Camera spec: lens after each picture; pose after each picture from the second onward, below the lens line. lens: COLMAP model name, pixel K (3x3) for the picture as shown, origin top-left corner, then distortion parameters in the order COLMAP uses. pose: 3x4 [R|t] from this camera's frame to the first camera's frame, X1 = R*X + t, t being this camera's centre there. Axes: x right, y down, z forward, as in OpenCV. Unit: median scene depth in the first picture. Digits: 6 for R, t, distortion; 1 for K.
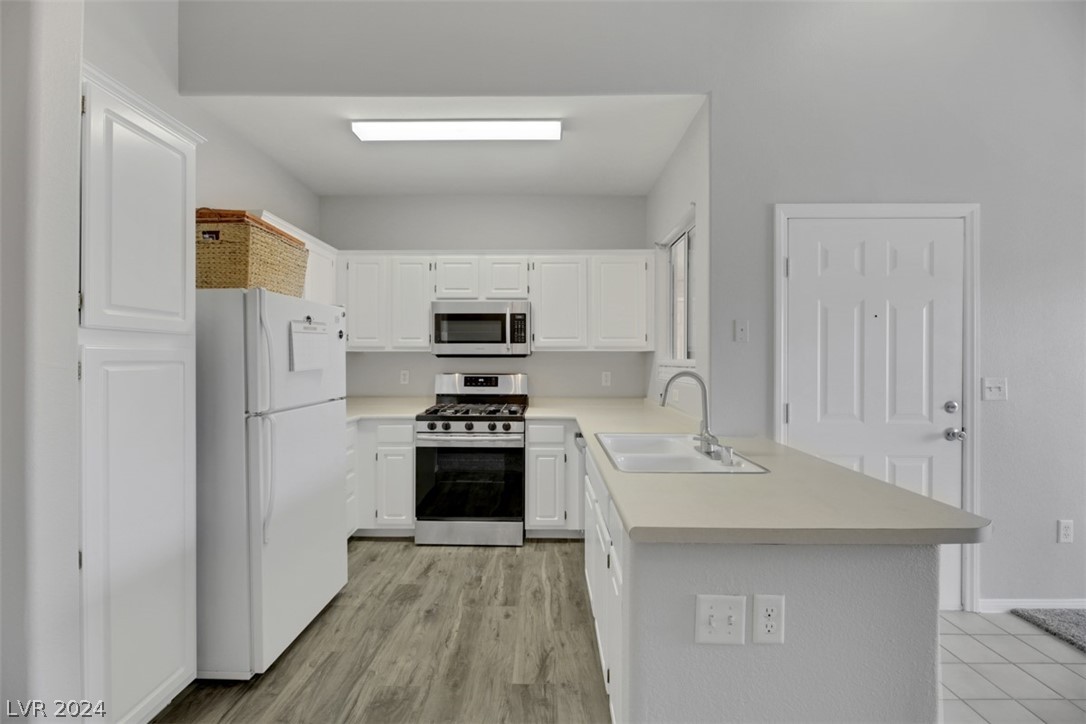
lens RADIAL K [[439.7, 0, 552.1], [0, 439.7, 358.7], [0, 0, 1]] dist [-0.006542, 0.001658]
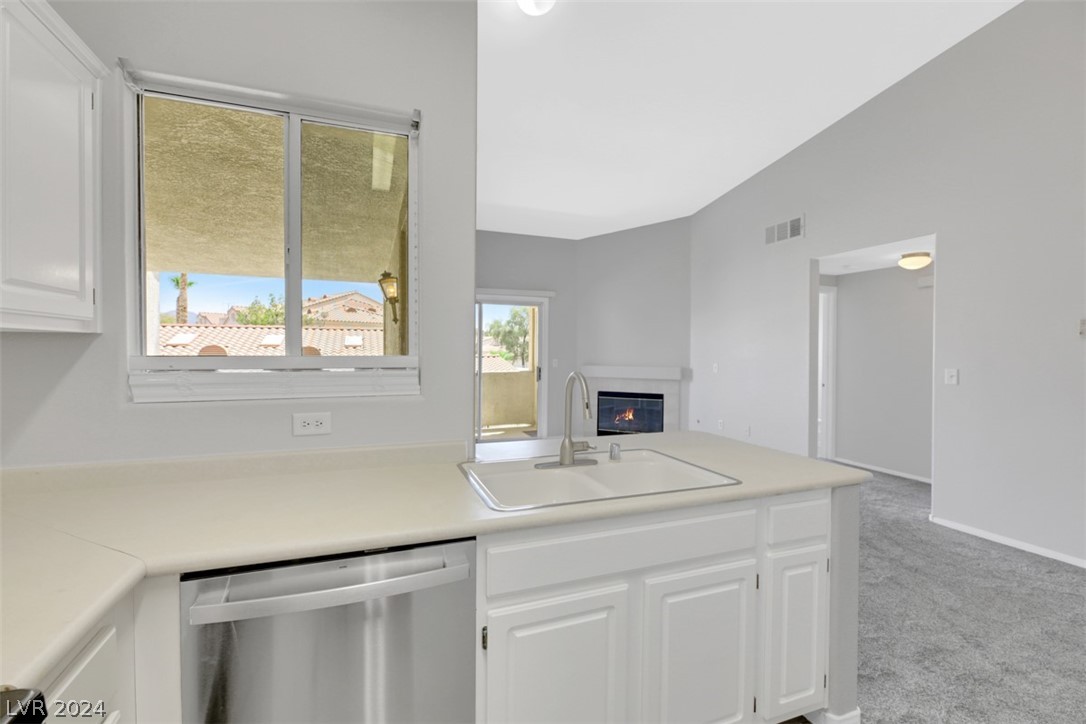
lens RADIAL K [[439.7, 0, 525.3], [0, 439.7, 360.1], [0, 0, 1]] dist [-0.006542, 0.001658]
pose [[-0.332326, -0.023385, 0.942875, -0.372749], [-0.007827, 0.999727, 0.022037, -0.009029], [-0.943132, -0.000056, -0.332418, 1.168798]]
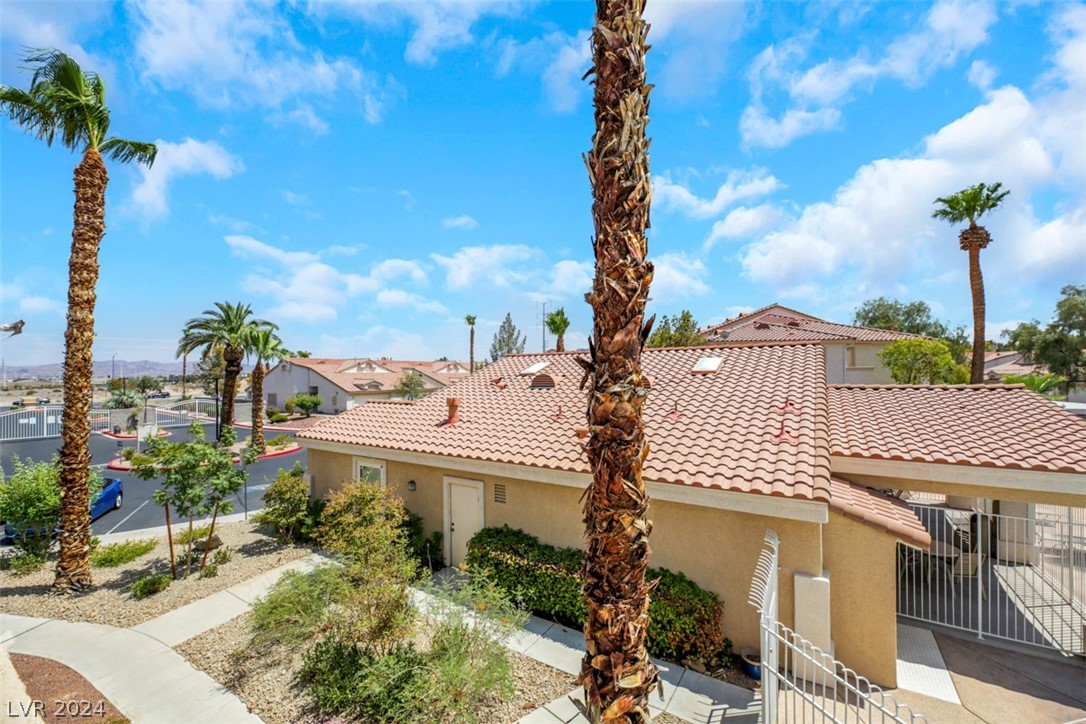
lens RADIAL K [[450.8, 0, 540.0], [0, 450.8, 370.8], [0, 0, 1]] dist [0.004081, -0.000004]
pose [[0.522744, 0.003555, 0.852483, 2.846600], [0.005866, 0.999953, -0.007768, -0.049859], [-0.852470, 0.009061, 0.522698, 0.077437]]
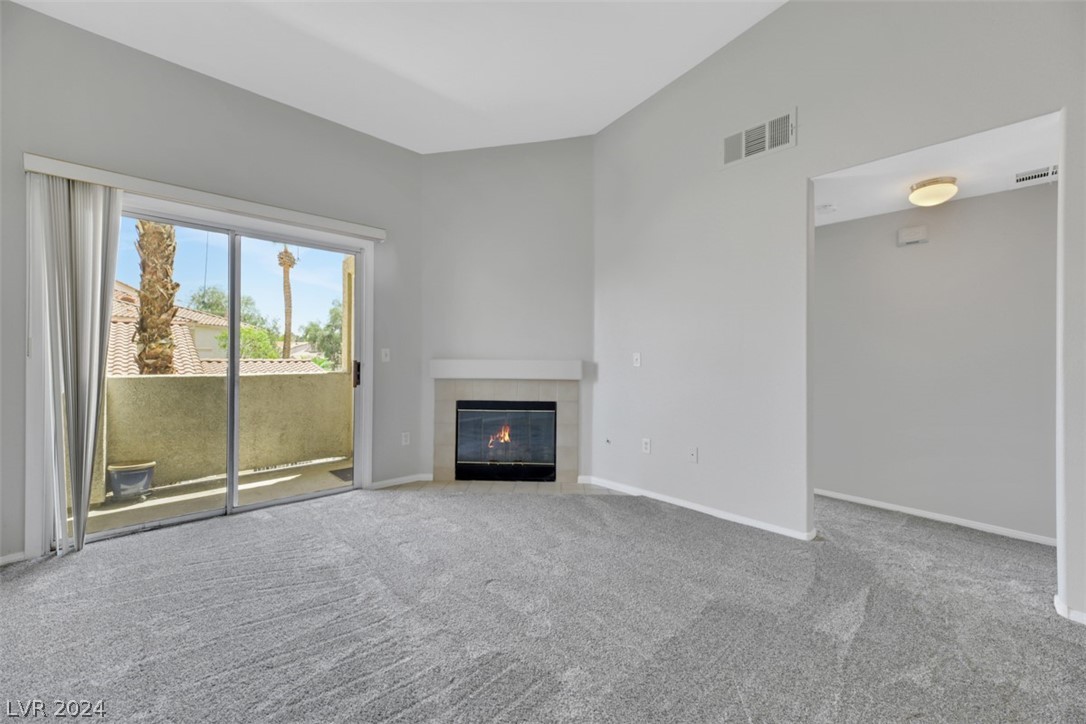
lens RADIAL K [[439.7, 0, 552.1], [0, 439.7, 361.8], [0, 0, 1]] dist [-0.006542, 0.001658]
pose [[-0.696439, -0.008620, 0.717564, 0.617148], [-0.008005, 0.999959, 0.004243, 0.081630], [-0.717571, -0.002789, -0.696480, 0.714695]]
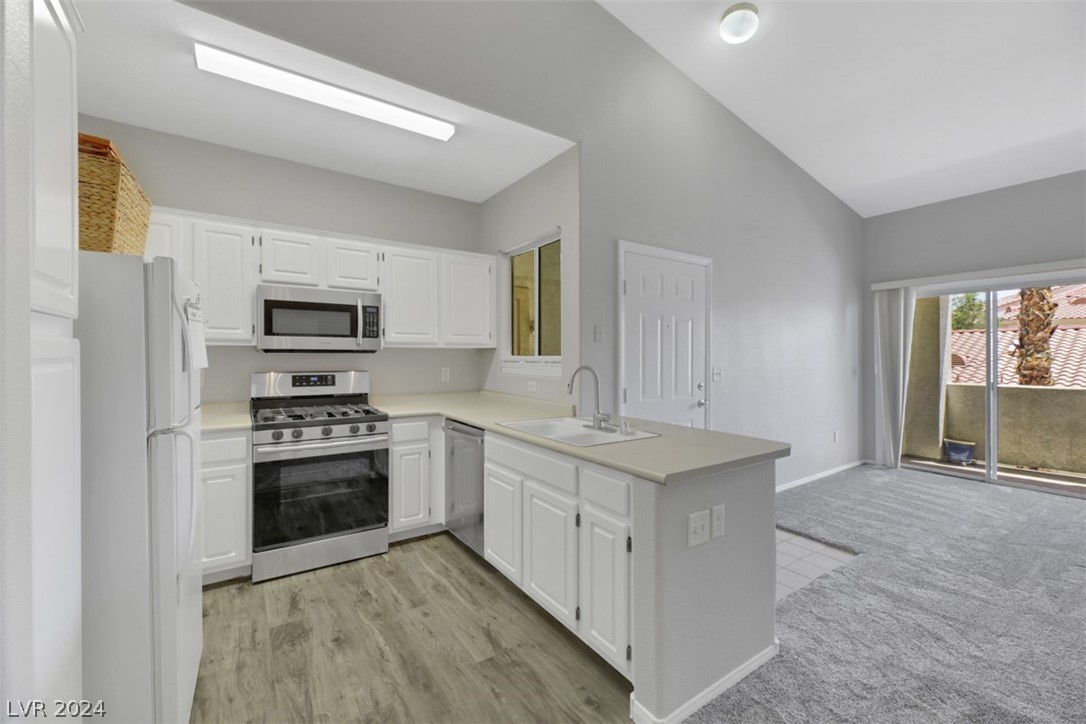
lens RADIAL K [[439.7, 0, 557.4], [0, 439.7, 354.5], [0, 0, 1]] dist [-0.006542, 0.001658]
pose [[0.815938, 0.003529, 0.578128, -0.418090], [-0.003706, 0.999993, -0.000874, -0.001433], [-0.578127, -0.001430, 0.815946, 0.019905]]
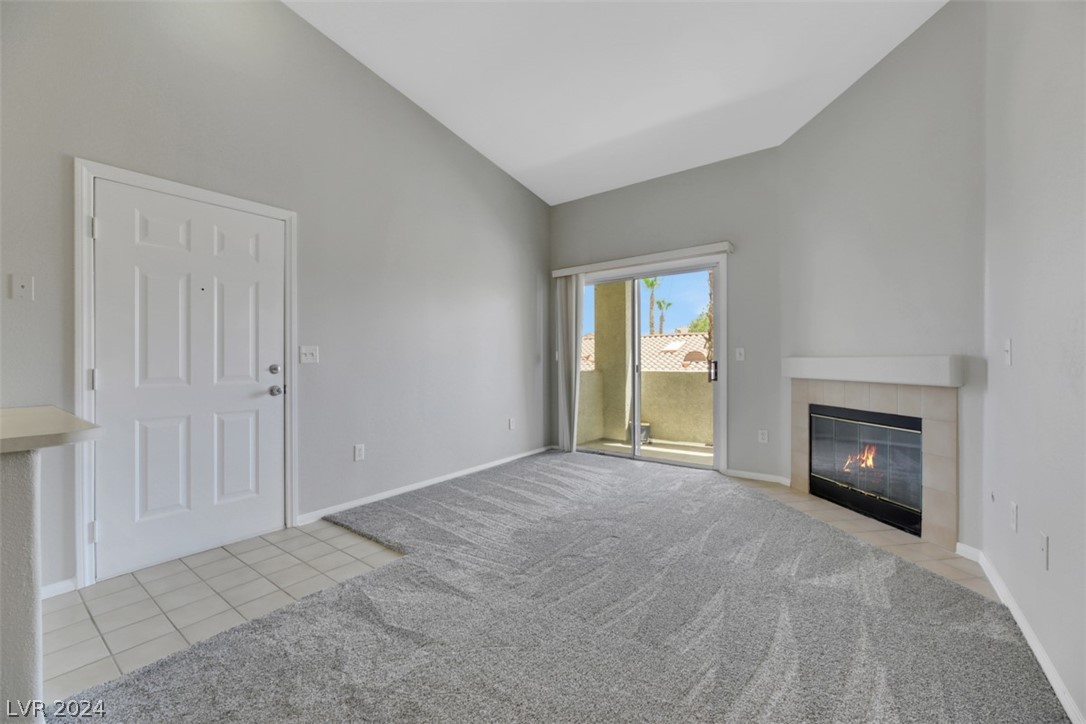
lens RADIAL K [[439.7, 0, 550.6], [0, 439.7, 358.6], [0, 0, 1]] dist [-0.006542, 0.001658]
pose [[0.573935, -0.001877, 0.818898, 0.331029], [0.004551, 0.999989, -0.000898, 0.083638], [-0.818888, 0.004242, 0.573938, -0.367989]]
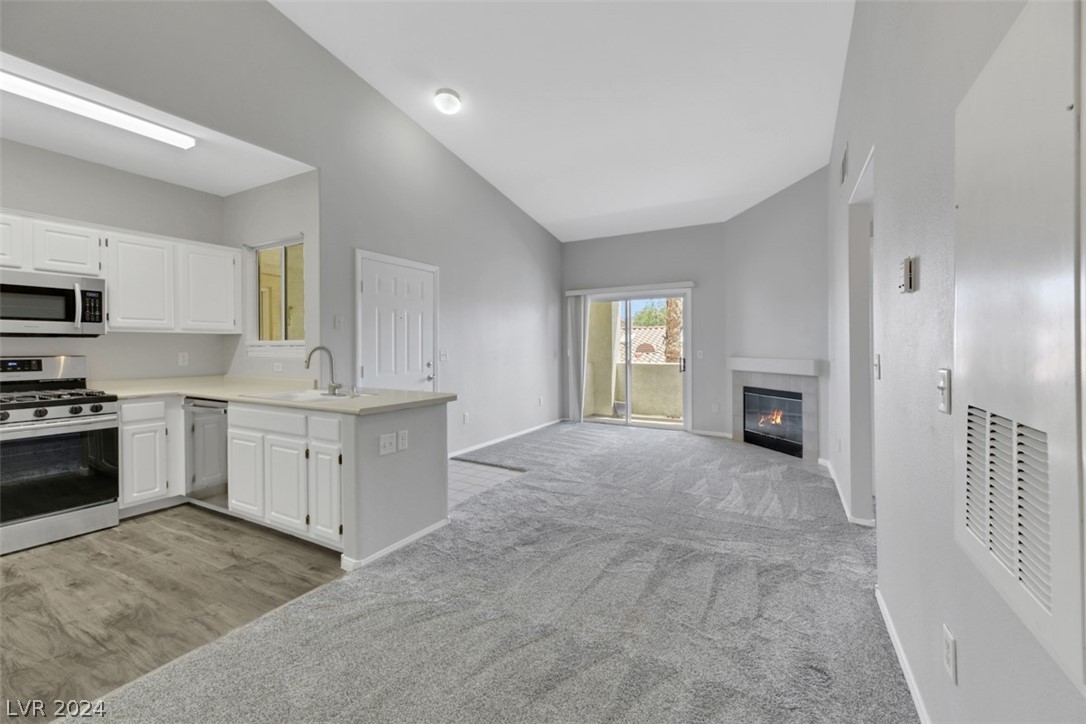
lens RADIAL K [[439.7, 0, 541.0], [0, 439.7, 349.0], [0, 0, 1]] dist [-0.006542, 0.001658]
pose [[0.482473, -0.003799, 0.875903, -0.623650], [-0.000594, 0.999989, 0.004665, 0.024957], [-0.875911, -0.002771, 0.482465, -0.425519]]
